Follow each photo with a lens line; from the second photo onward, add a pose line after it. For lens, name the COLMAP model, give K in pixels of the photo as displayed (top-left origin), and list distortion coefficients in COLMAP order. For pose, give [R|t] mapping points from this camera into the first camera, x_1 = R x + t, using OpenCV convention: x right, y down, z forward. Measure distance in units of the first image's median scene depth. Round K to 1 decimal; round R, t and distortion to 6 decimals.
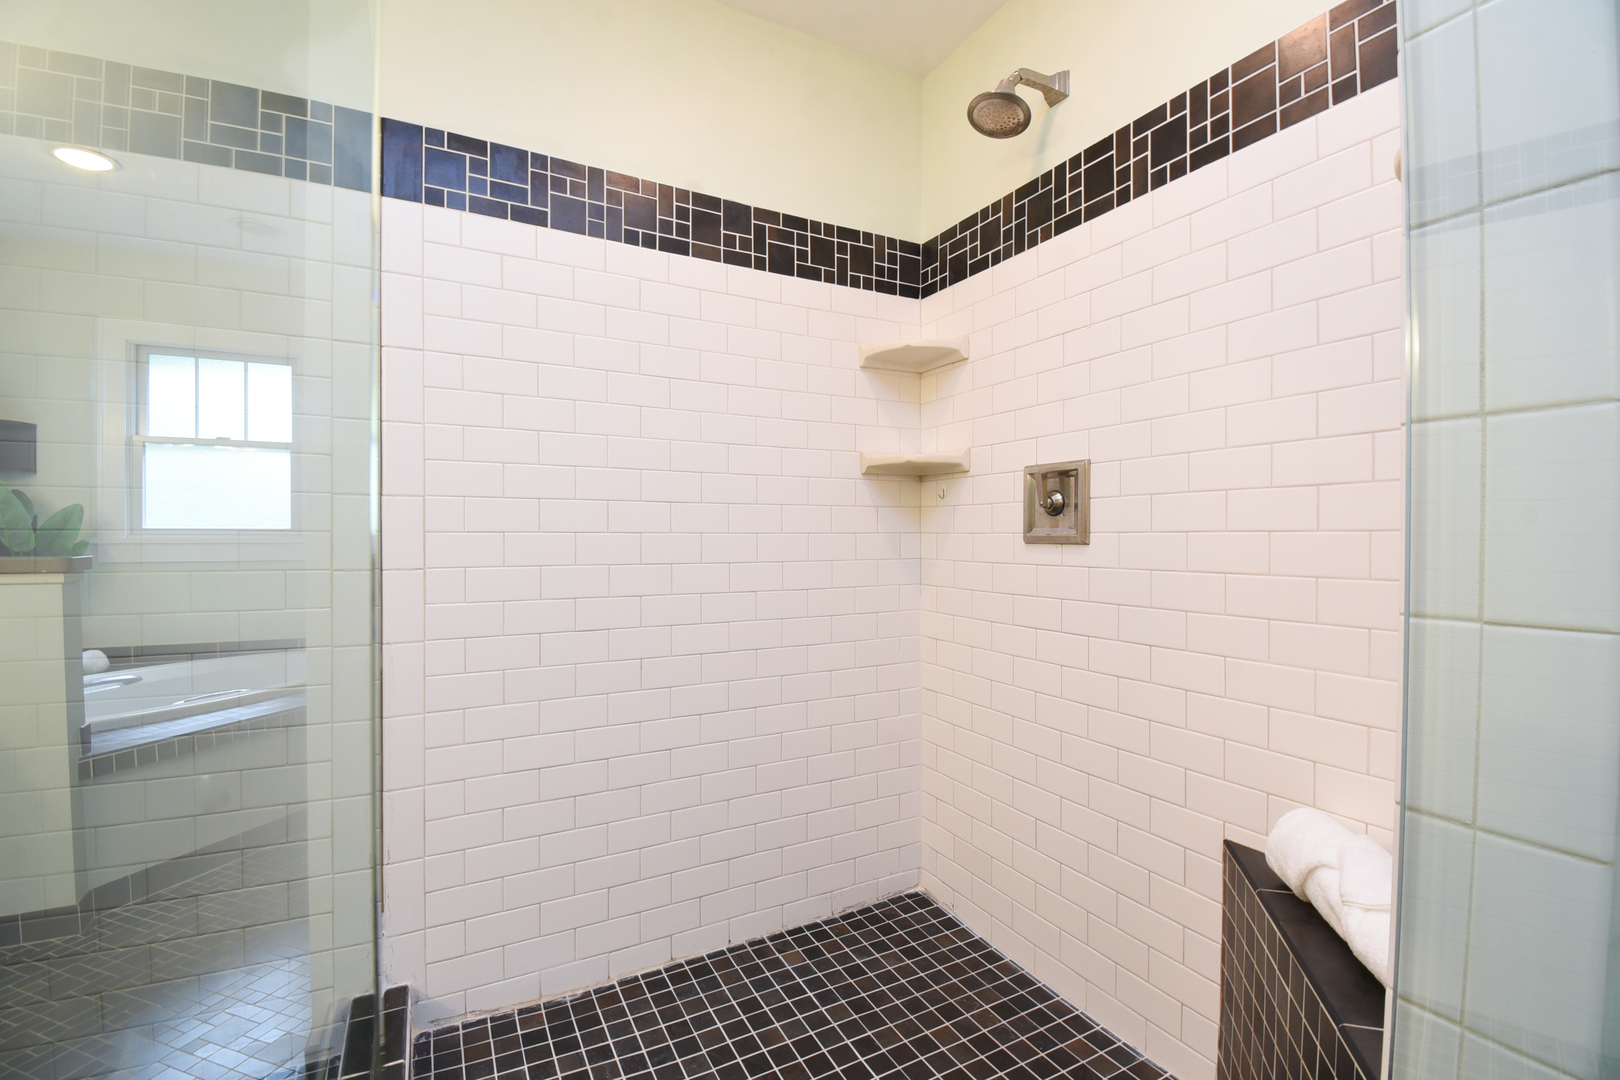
lens RADIAL K [[716.7, 0, 799.0], [0, 716.7, 541.0], [0, 0, 1]] dist [-0.004707, -0.005290]
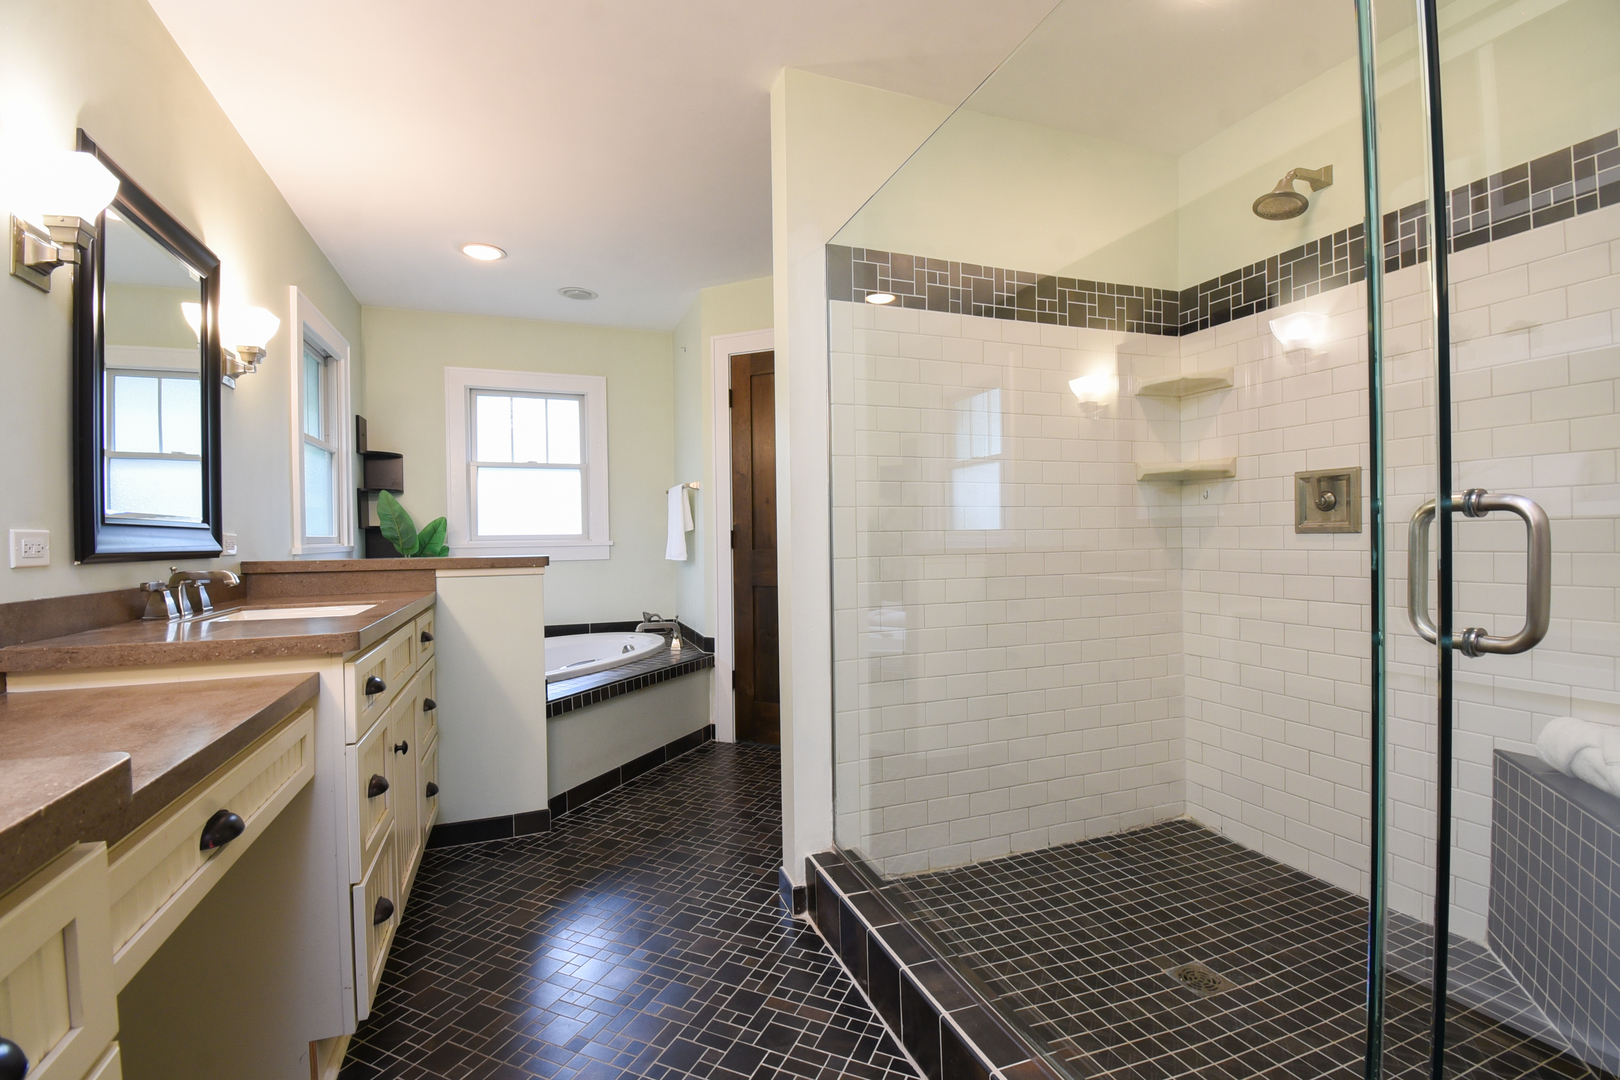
lens RADIAL K [[716.7, 0, 814.6], [0, 716.7, 538.9], [0, 0, 1]] dist [-0.004707, -0.005290]
pose [[0.990865, -0.016801, -0.133804, -0.339521], [0.016761, 0.999859, -0.001430, 0.001069], [0.133809, -0.000826, 0.991007, -0.347639]]
